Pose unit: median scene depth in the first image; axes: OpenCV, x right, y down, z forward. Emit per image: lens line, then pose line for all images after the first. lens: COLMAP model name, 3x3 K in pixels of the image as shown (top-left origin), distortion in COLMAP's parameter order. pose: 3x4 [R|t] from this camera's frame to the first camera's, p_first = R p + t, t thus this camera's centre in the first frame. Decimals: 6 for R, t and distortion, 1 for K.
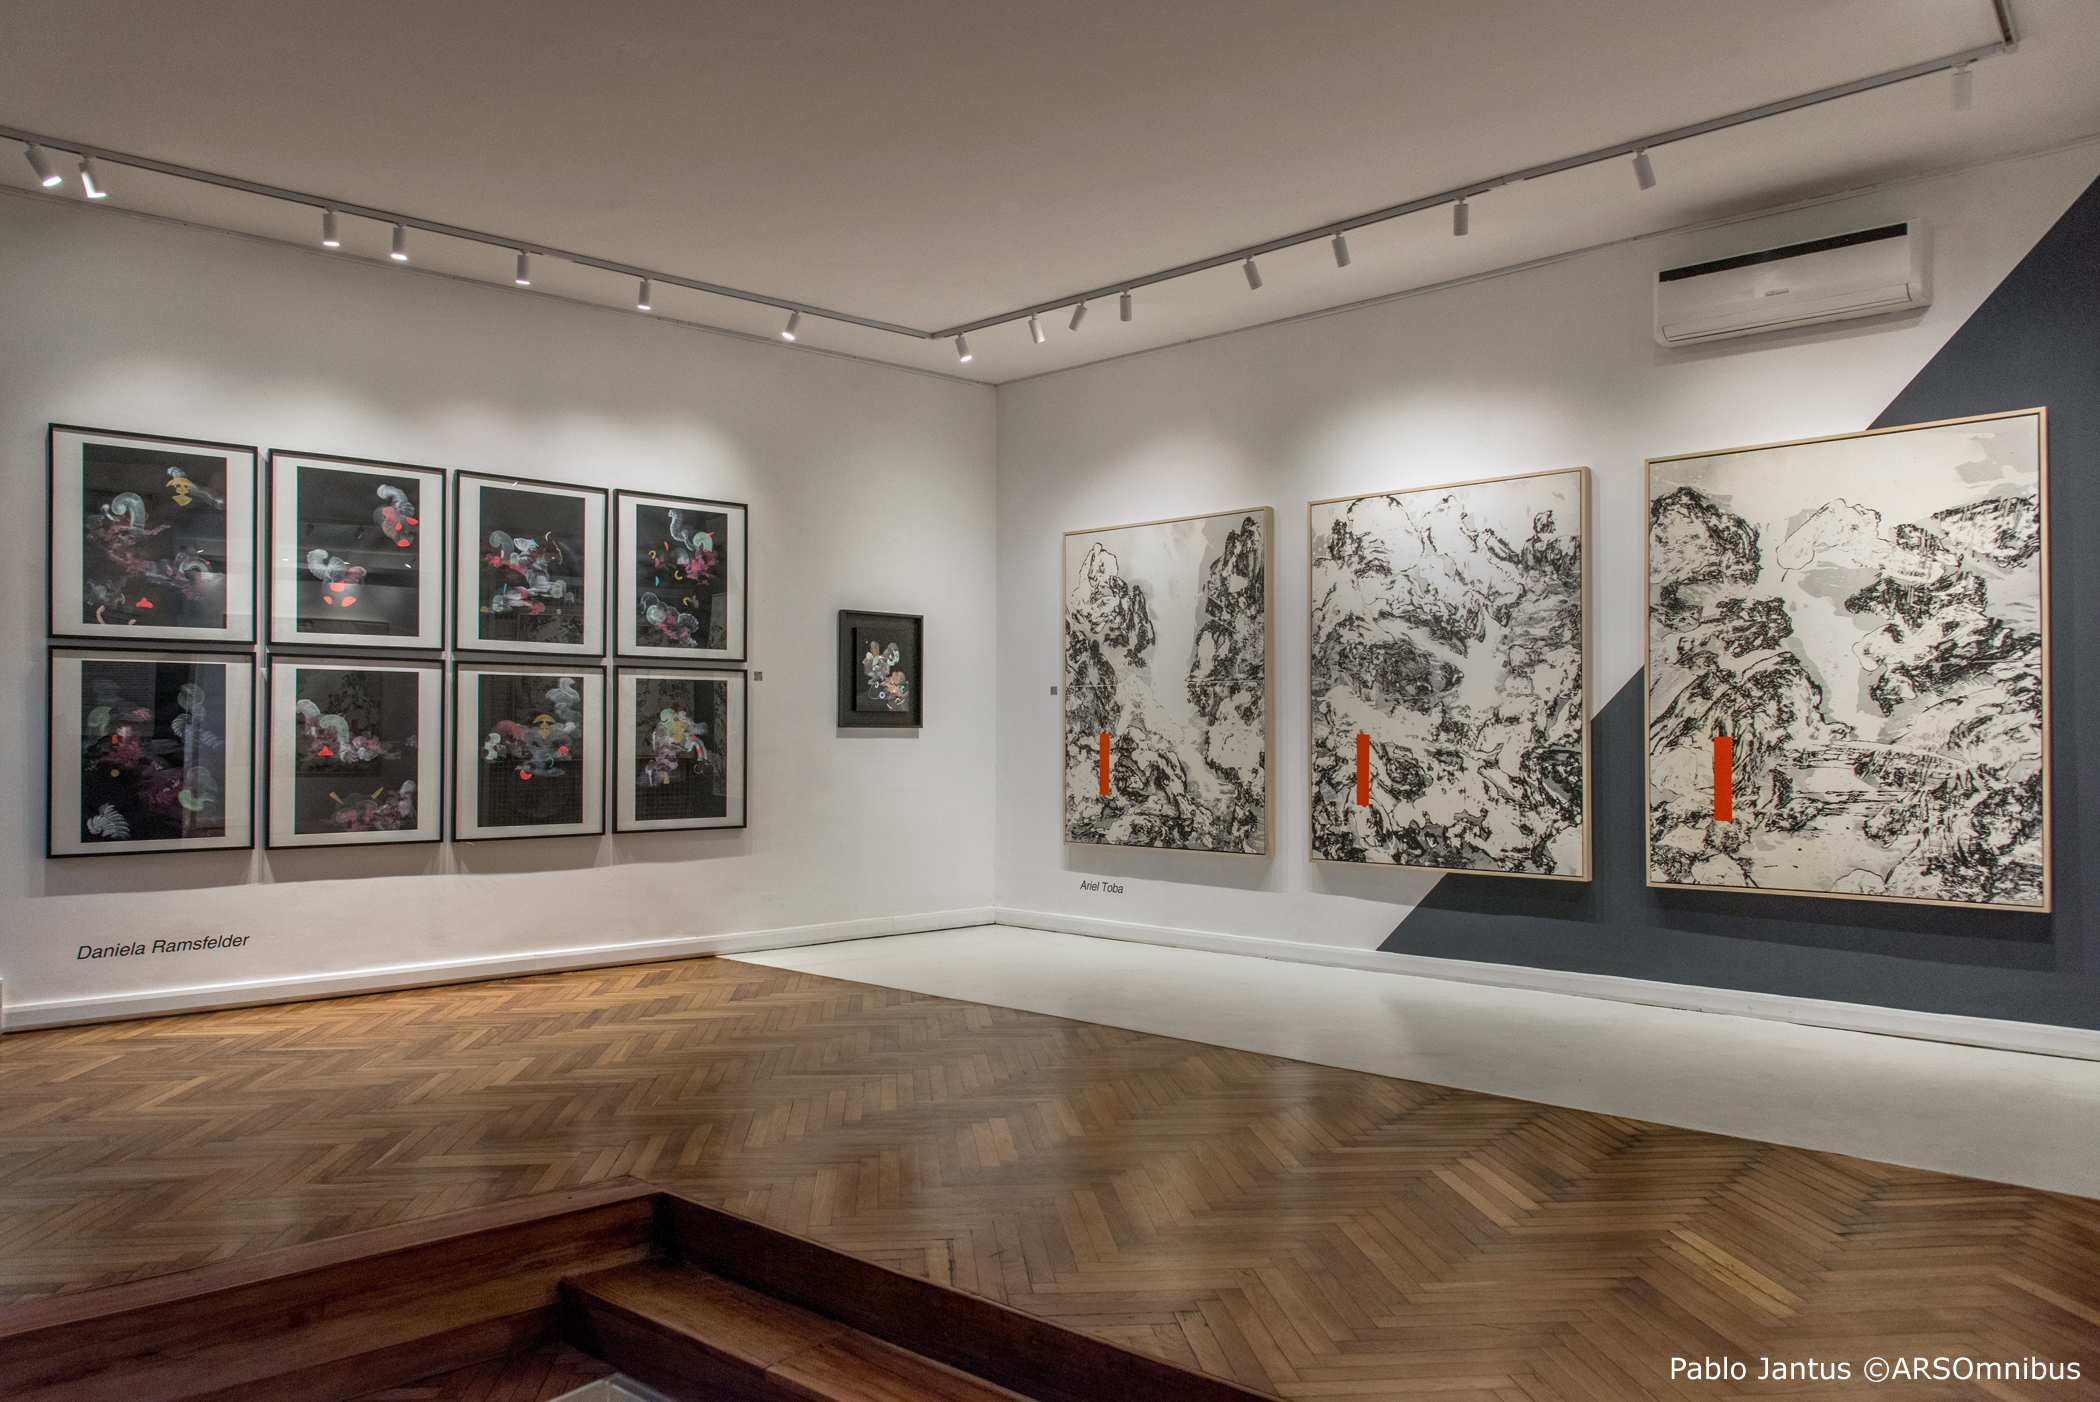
lens RADIAL K [[1471.9, 0, 994.4], [0, 1471.9, 710.7], [0, 0, 1]] dist [0.057670, -0.047757]
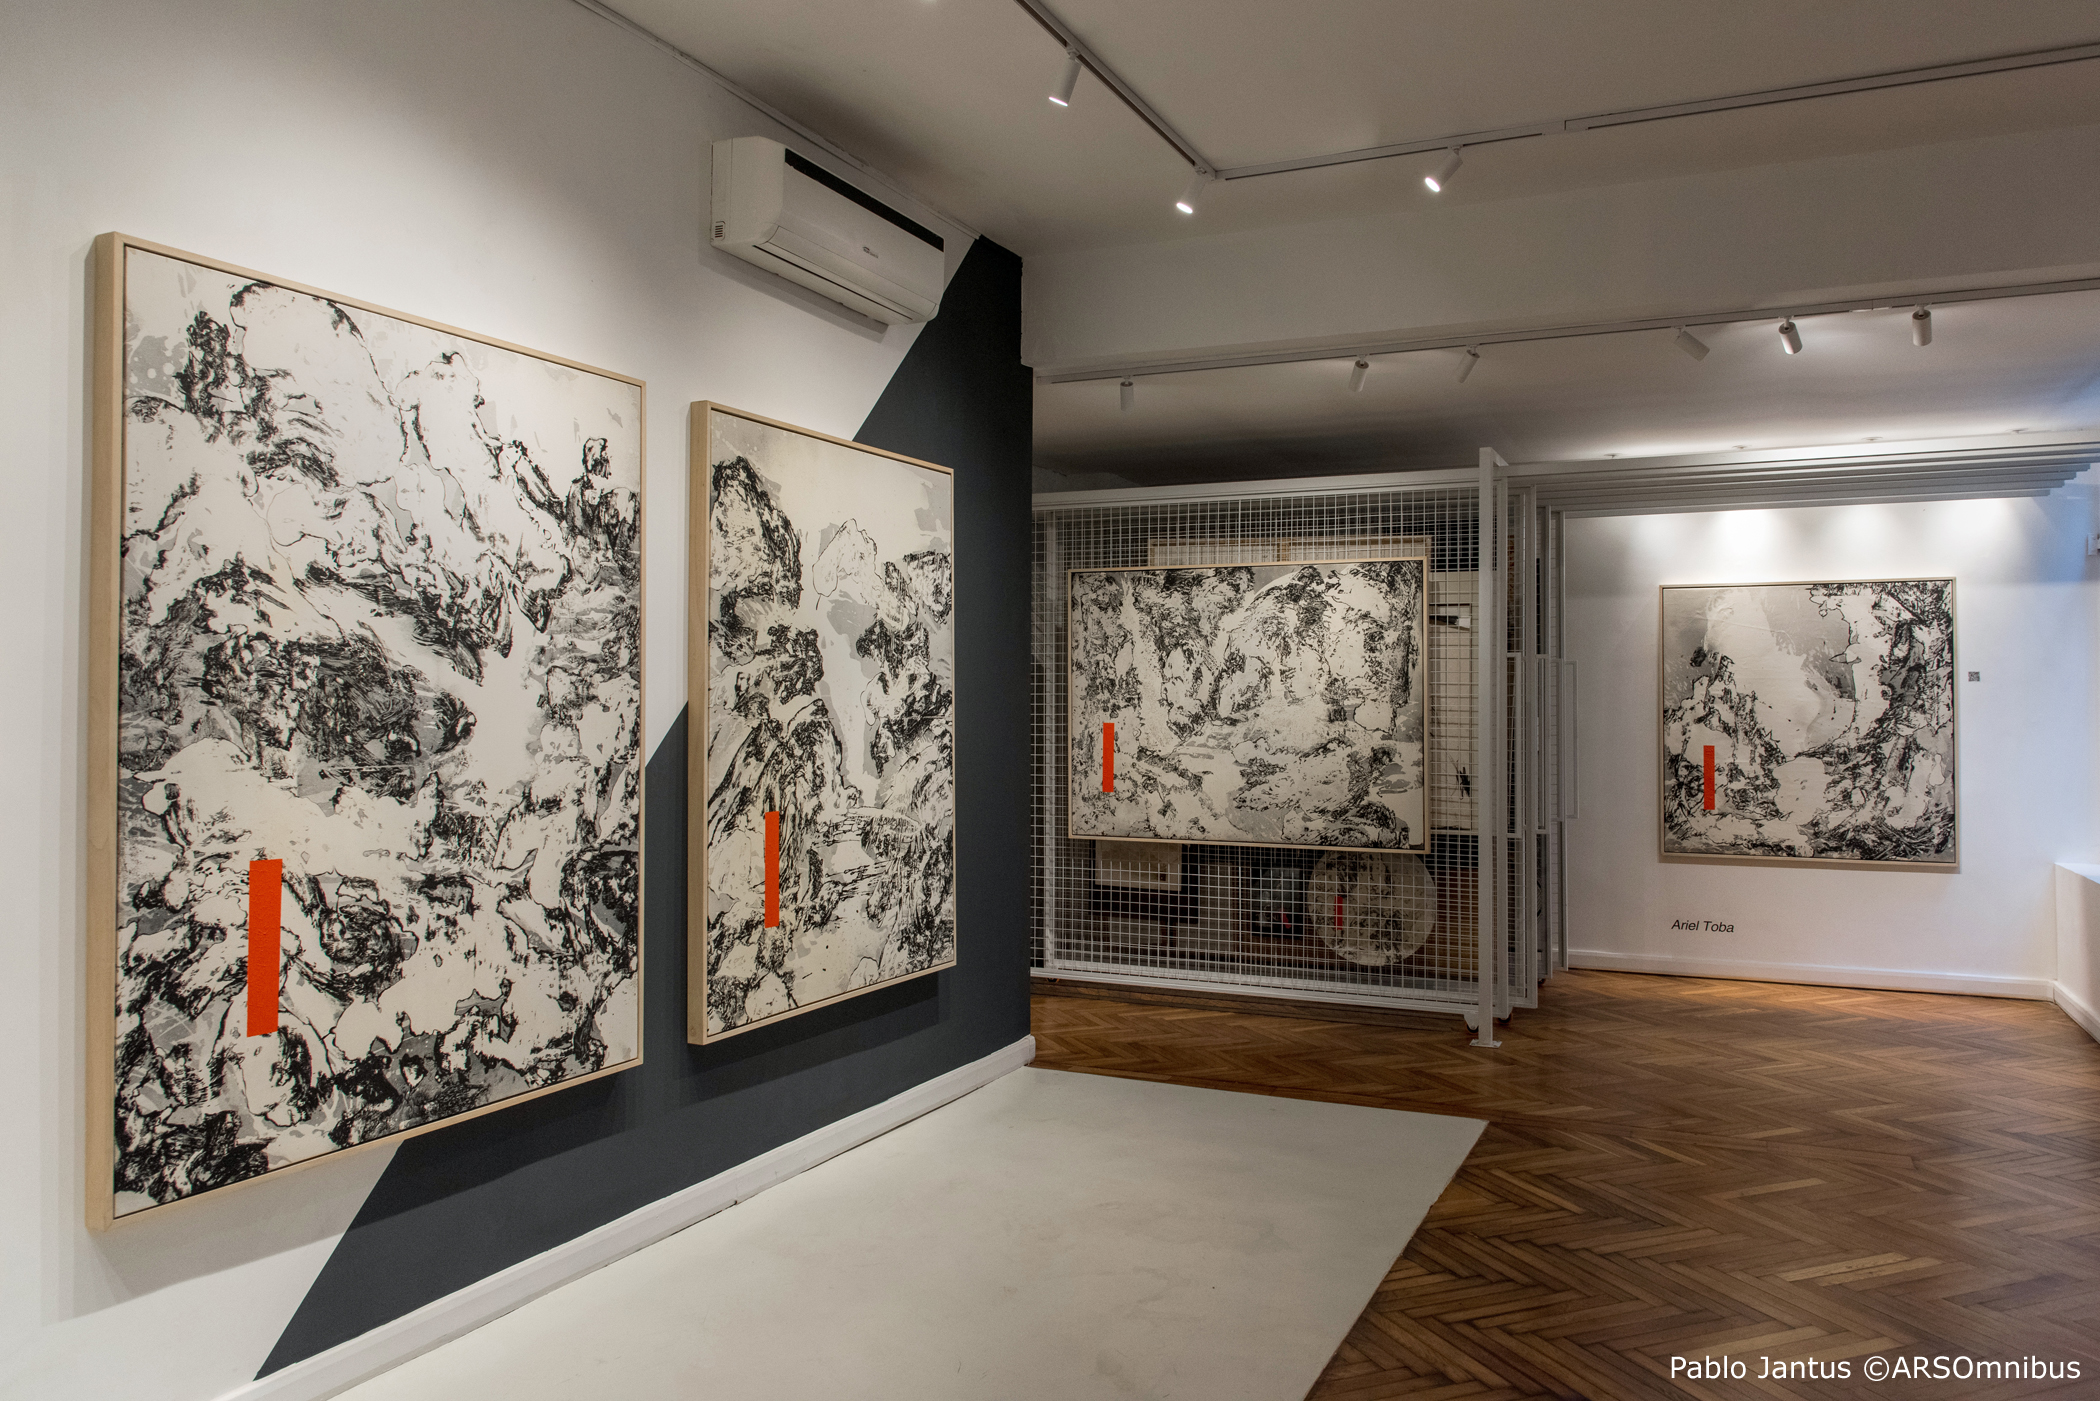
lens RADIAL K [[1471.9, 0, 1102.0], [0, 1471.9, 684.2], [0, 0, 1]] dist [0.057670, -0.047757]
pose [[-0.309331, 0.012964, 0.950866, -0.223291], [-0.018695, 0.999631, -0.019710, -0.029827], [-0.950771, -0.023873, -0.308975, 0.941868]]
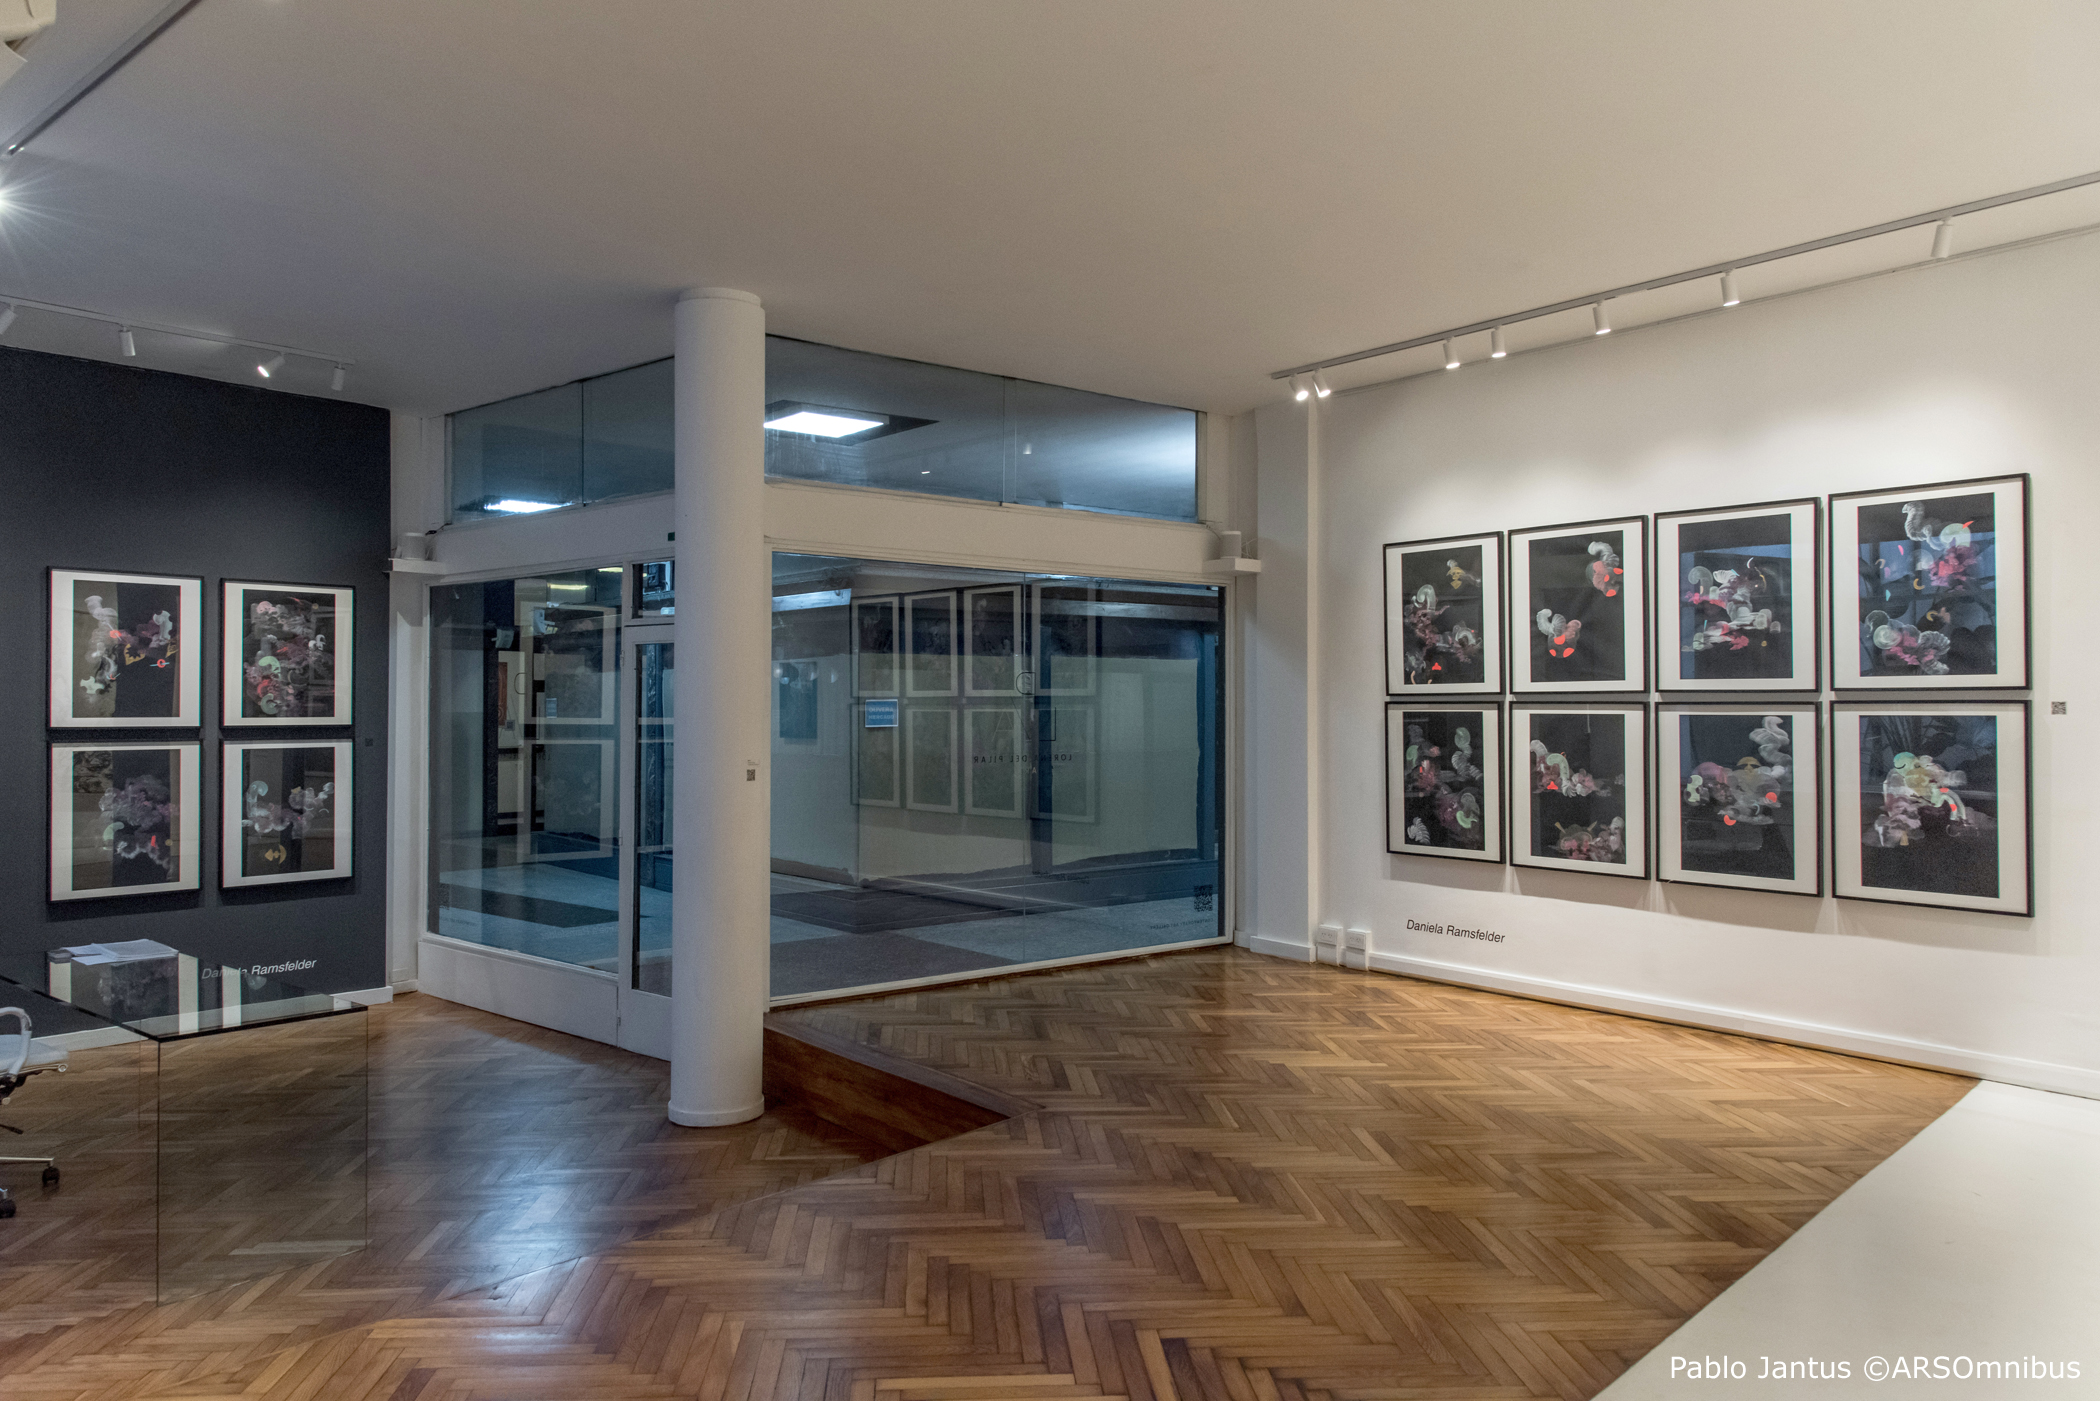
lens RADIAL K [[1471.9, 0, 1035.5], [0, 1471.9, 696.2], [0, 0, 1]] dist [0.057670, -0.047757]
pose [[-0.010990, -0.010032, -0.999889, 0.649632], [0.016904, 0.999805, -0.010217, -0.034254], [0.999797, -0.017014, -0.010818, 0.581904]]
